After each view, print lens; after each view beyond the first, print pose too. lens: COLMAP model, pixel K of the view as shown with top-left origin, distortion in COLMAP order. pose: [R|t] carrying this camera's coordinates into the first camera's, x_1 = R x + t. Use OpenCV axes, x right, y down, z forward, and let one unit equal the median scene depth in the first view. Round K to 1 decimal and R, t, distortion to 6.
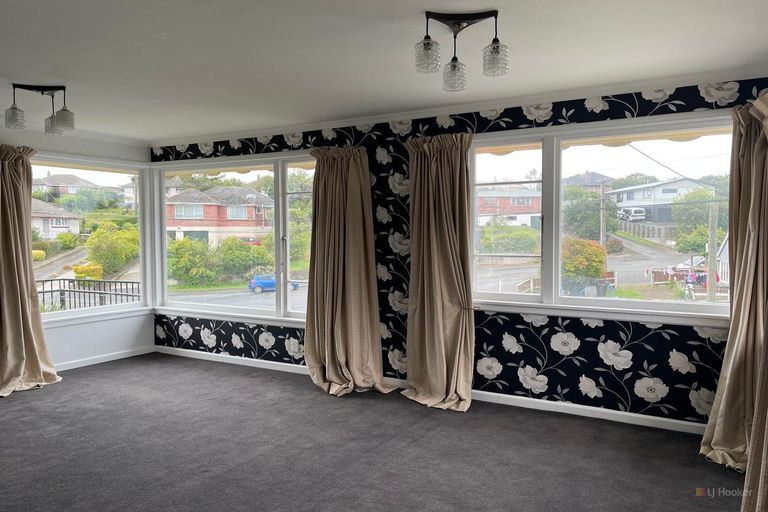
lens RADIAL K [[583.1, 0, 384.0], [0, 583.1, 256.0], [0, 0, 1]] dist [0.099921, -0.154827]
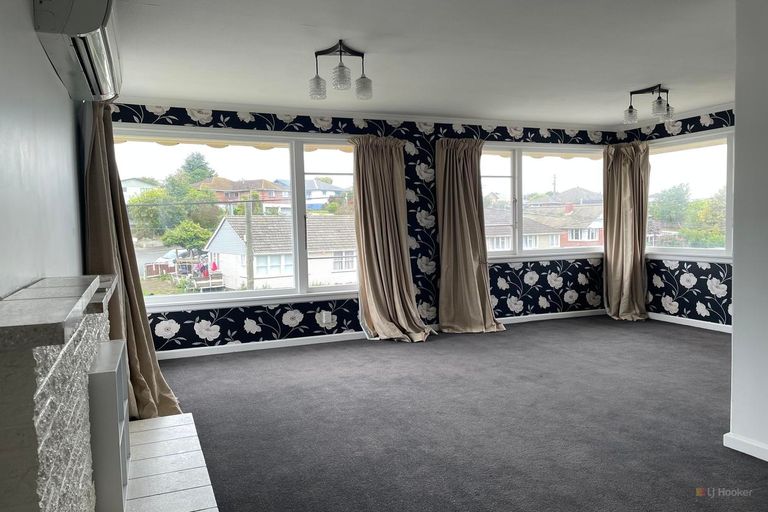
lens RADIAL K [[583.1, 0, 384.0], [0, 583.1, 256.0], [0, 0, 1]] dist [0.099921, -0.154827]
pose [[0.590762, -0.043942, 0.805649, -1.155105], [0.055371, 0.998370, 0.013851, 0.040796], [-0.804944, 0.036427, 0.592232, 0.350376]]
